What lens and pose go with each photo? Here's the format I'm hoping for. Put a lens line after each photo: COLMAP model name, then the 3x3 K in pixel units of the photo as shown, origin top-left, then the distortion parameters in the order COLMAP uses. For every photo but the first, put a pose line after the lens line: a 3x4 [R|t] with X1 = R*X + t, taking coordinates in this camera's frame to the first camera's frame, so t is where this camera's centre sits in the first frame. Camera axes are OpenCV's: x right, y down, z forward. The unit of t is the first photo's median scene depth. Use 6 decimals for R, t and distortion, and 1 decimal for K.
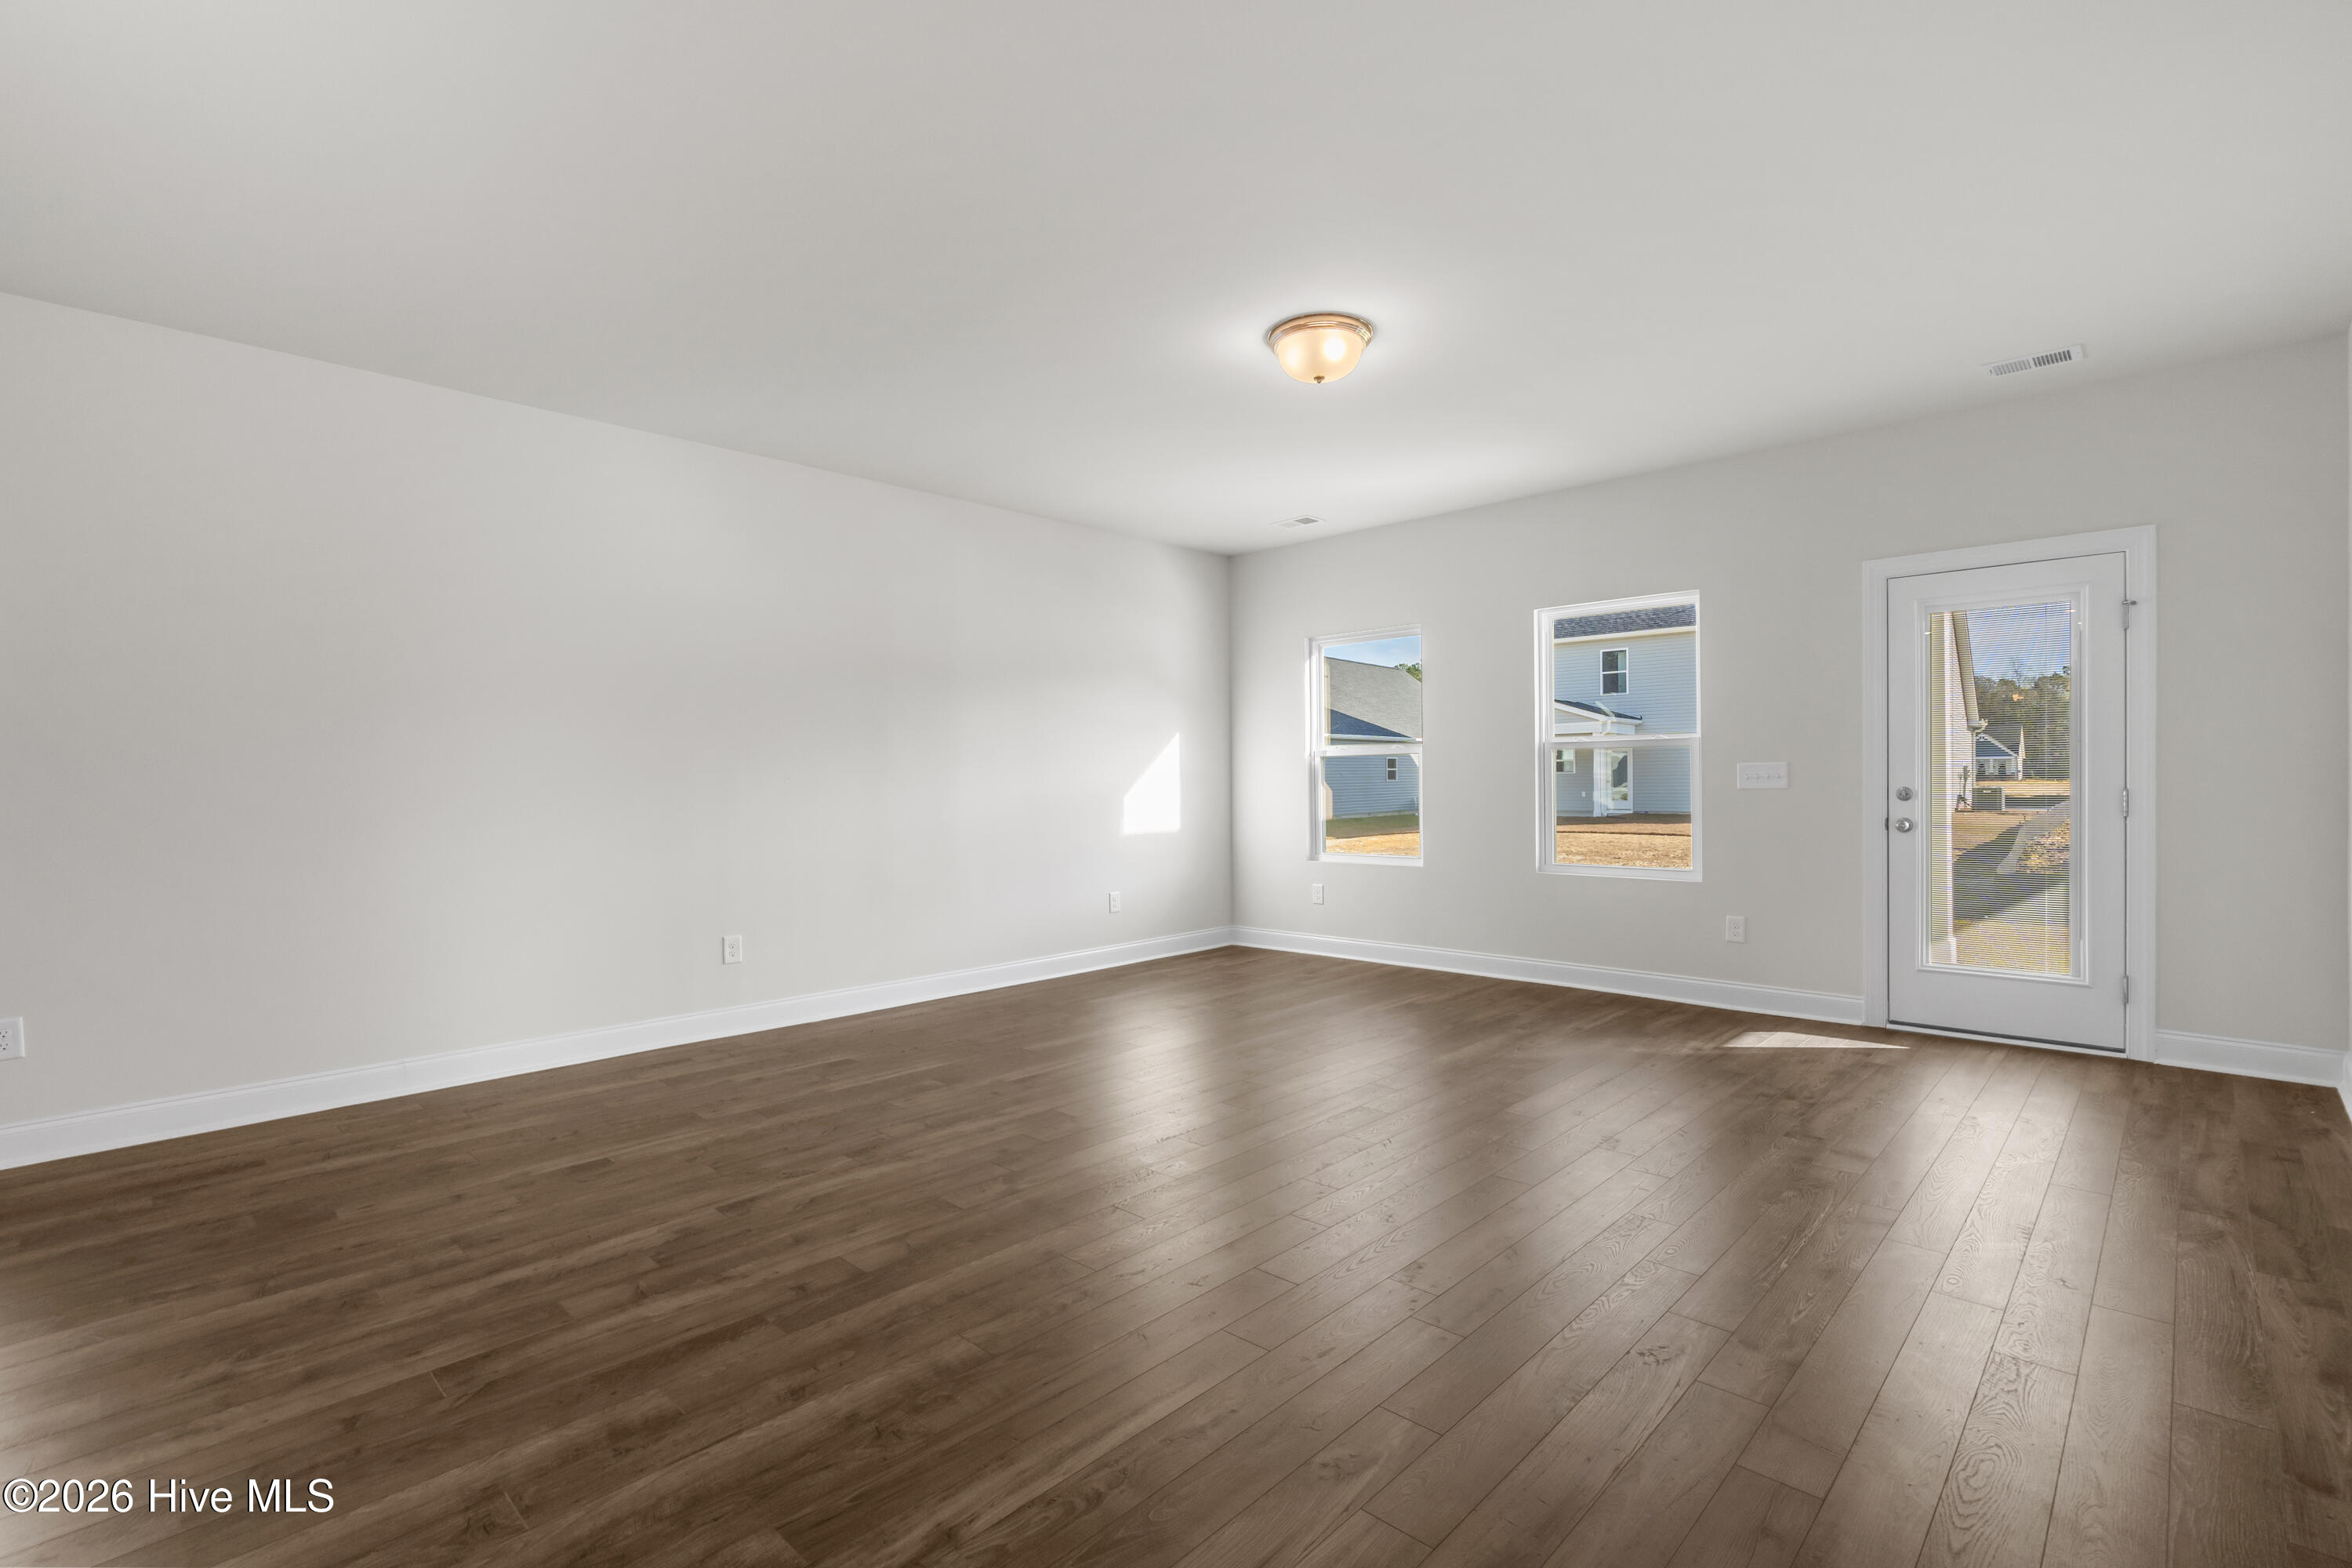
lens RADIAL K [[1065.9, 0, 1165.2], [0, 1065.9, 786.8], [0, 0, 1]] dist [-0.003603, 0.000762]
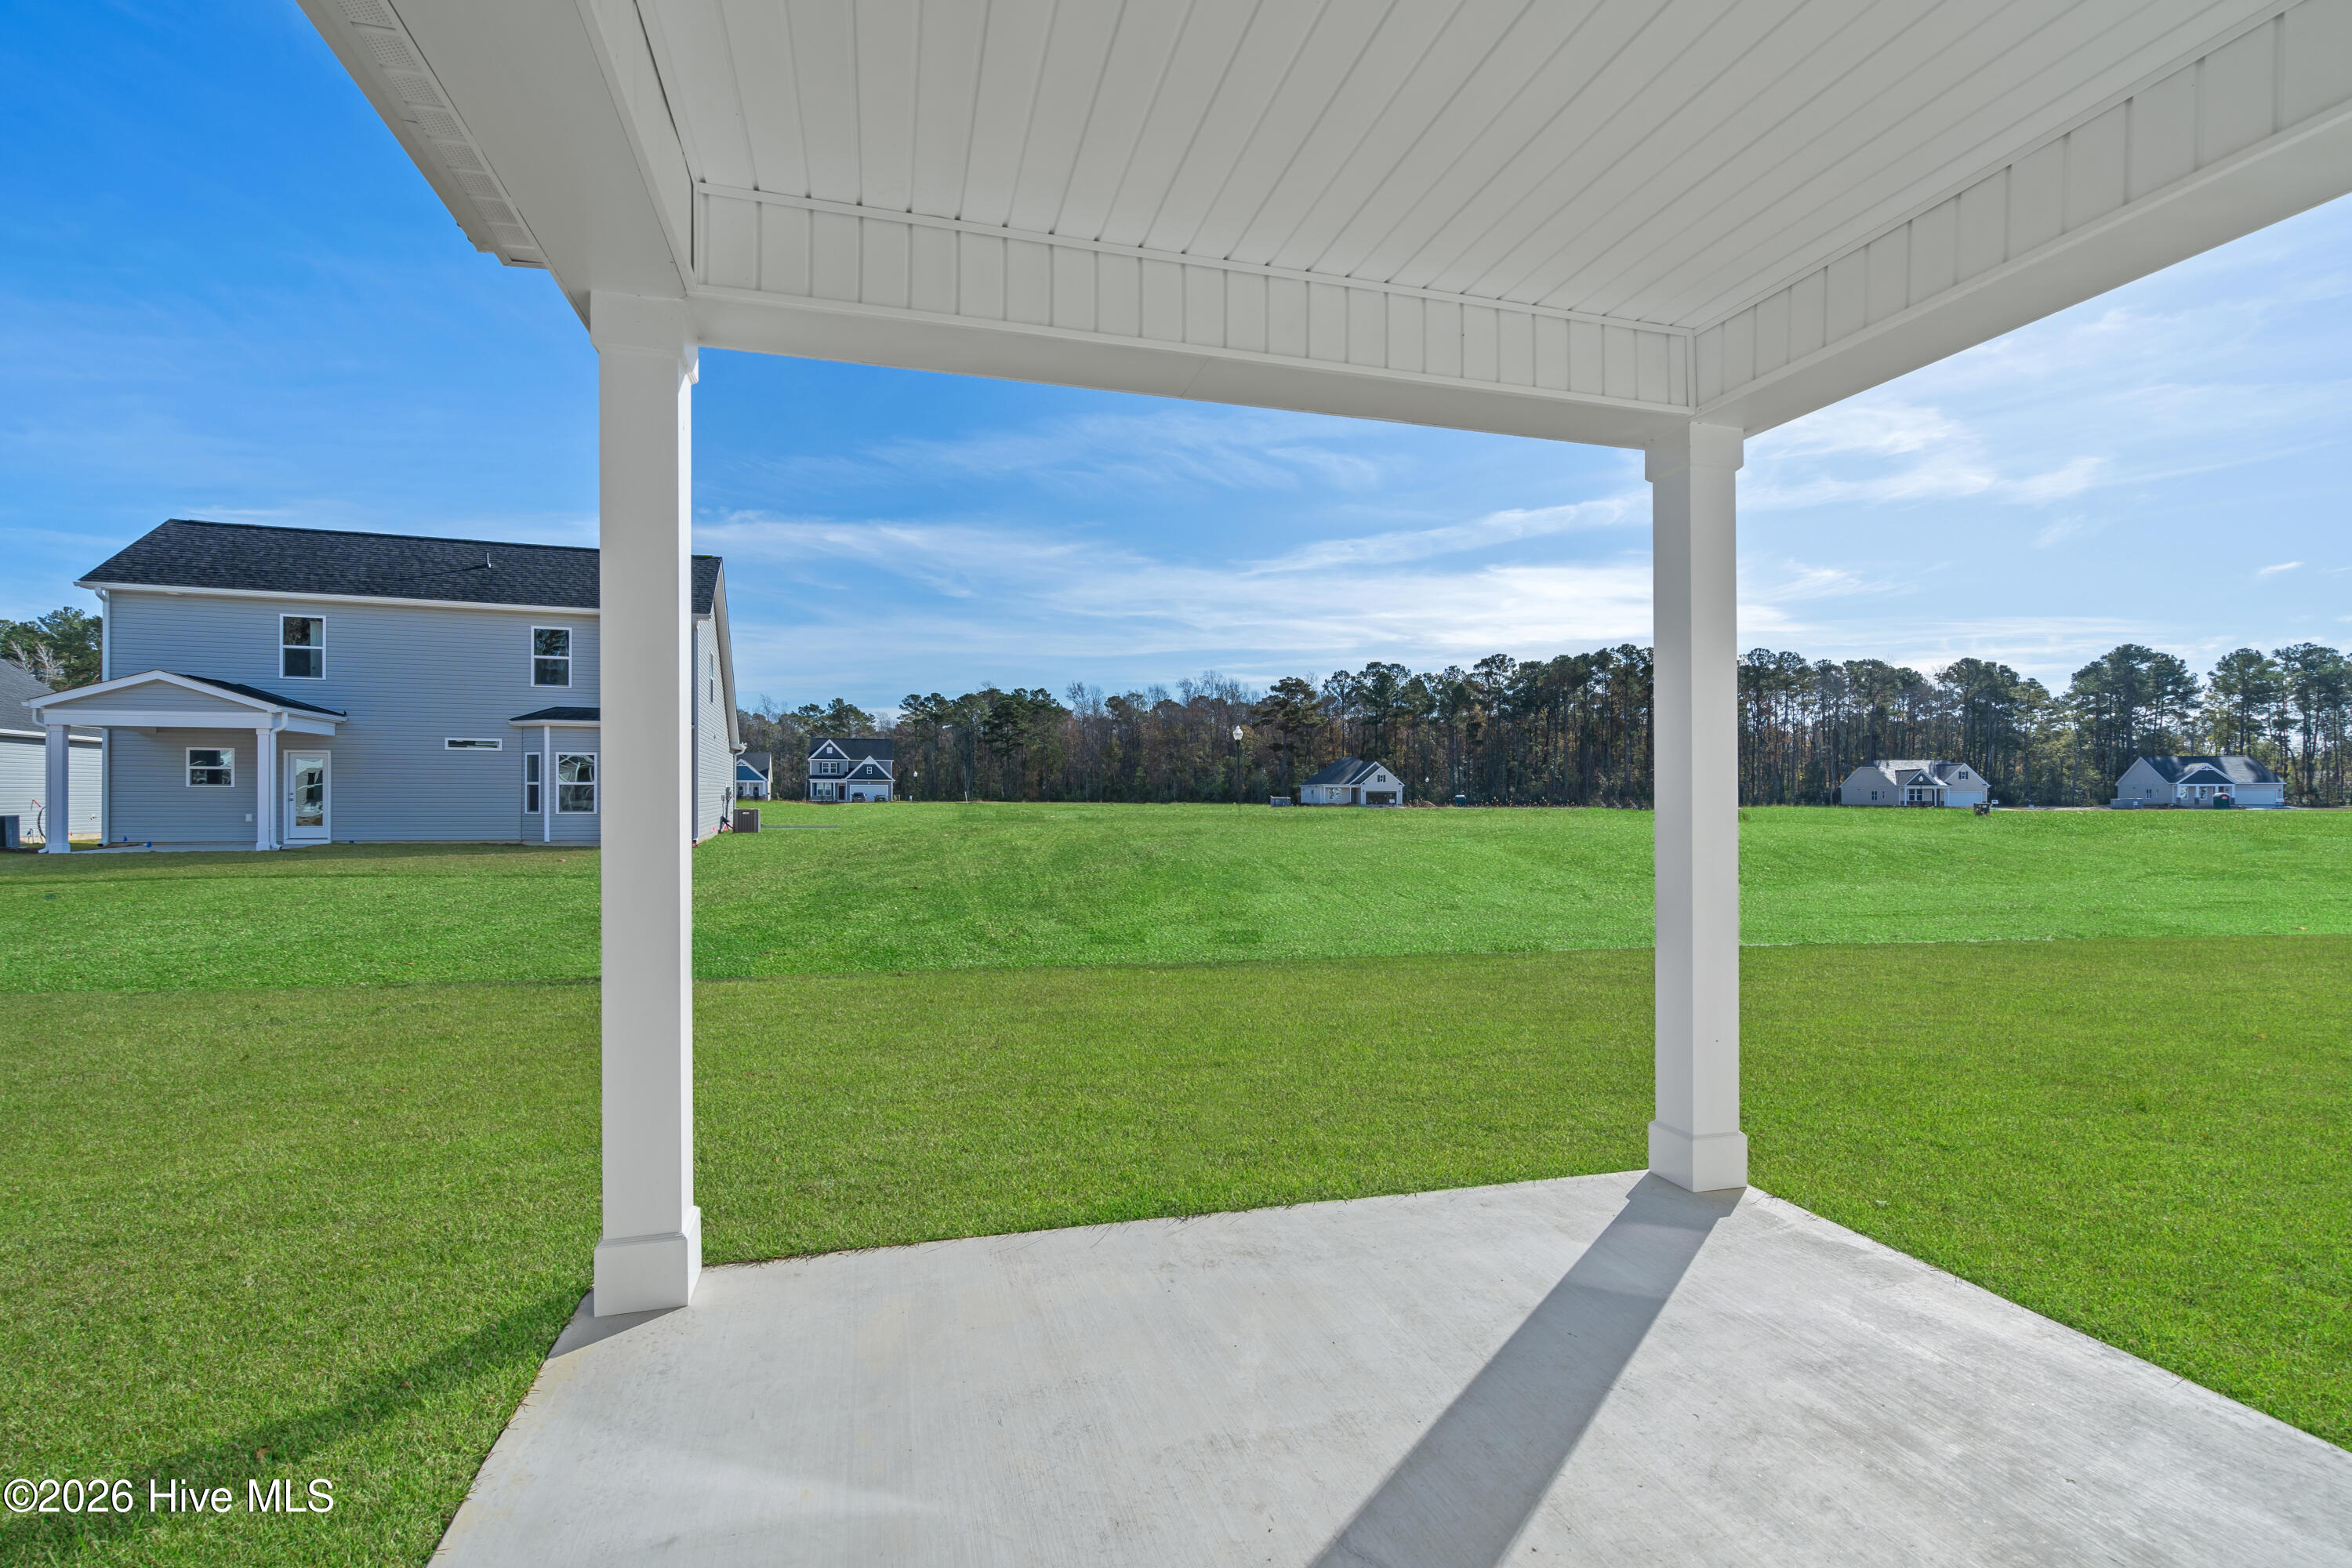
lens RADIAL K [[1065.9, 0, 1178.1], [0, 1065.9, 796.1], [0, 0, 1]] dist [-0.003603, 0.000762]
pose [[0.502177, 0.012634, 0.864672, 0.915456], [-0.004966, 0.999919, -0.011726, -0.020531], [-0.864750, 0.001595, 0.502199, 1.211292]]
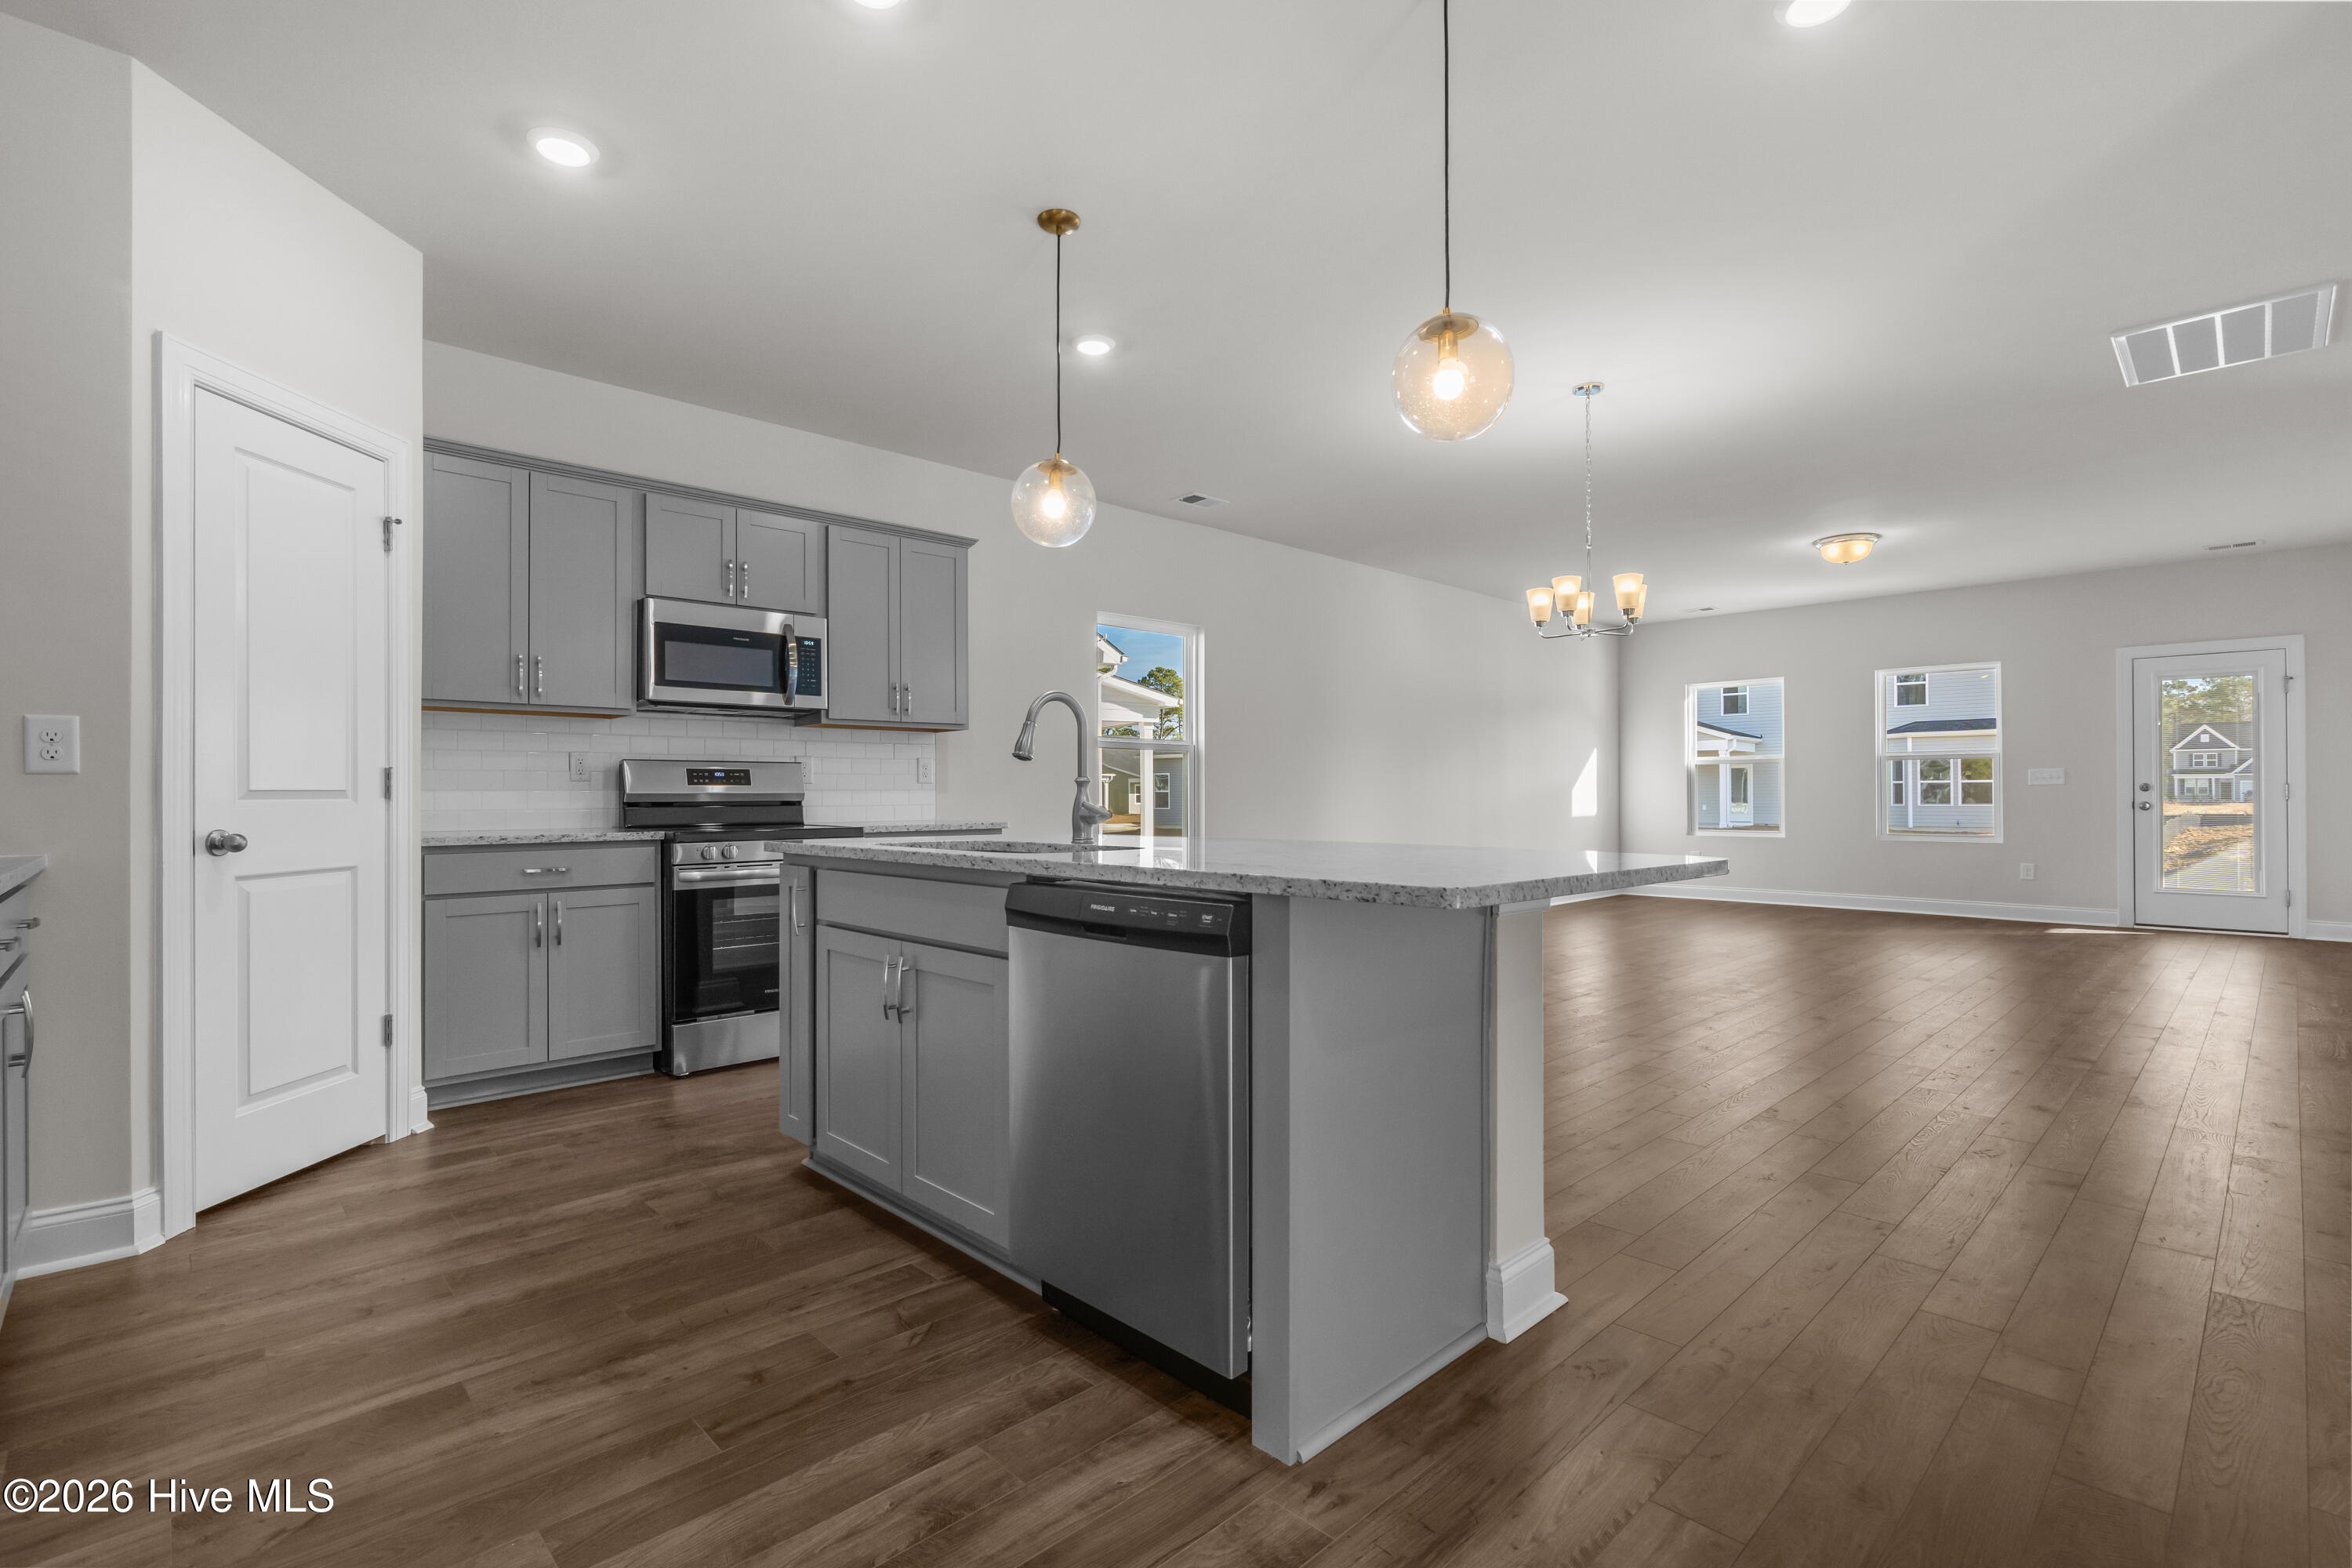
lens RADIAL K [[1065.9, 0, 1155.8], [0, 1065.9, 781.4], [0, 0, 1]] dist [-0.003603, 0.000762]
pose [[0.998633, 0.008731, -0.051535, -0.993354], [-0.009702, 0.999780, -0.018613, 0.055888], [0.051362, 0.019088, 0.998498, -0.965282]]
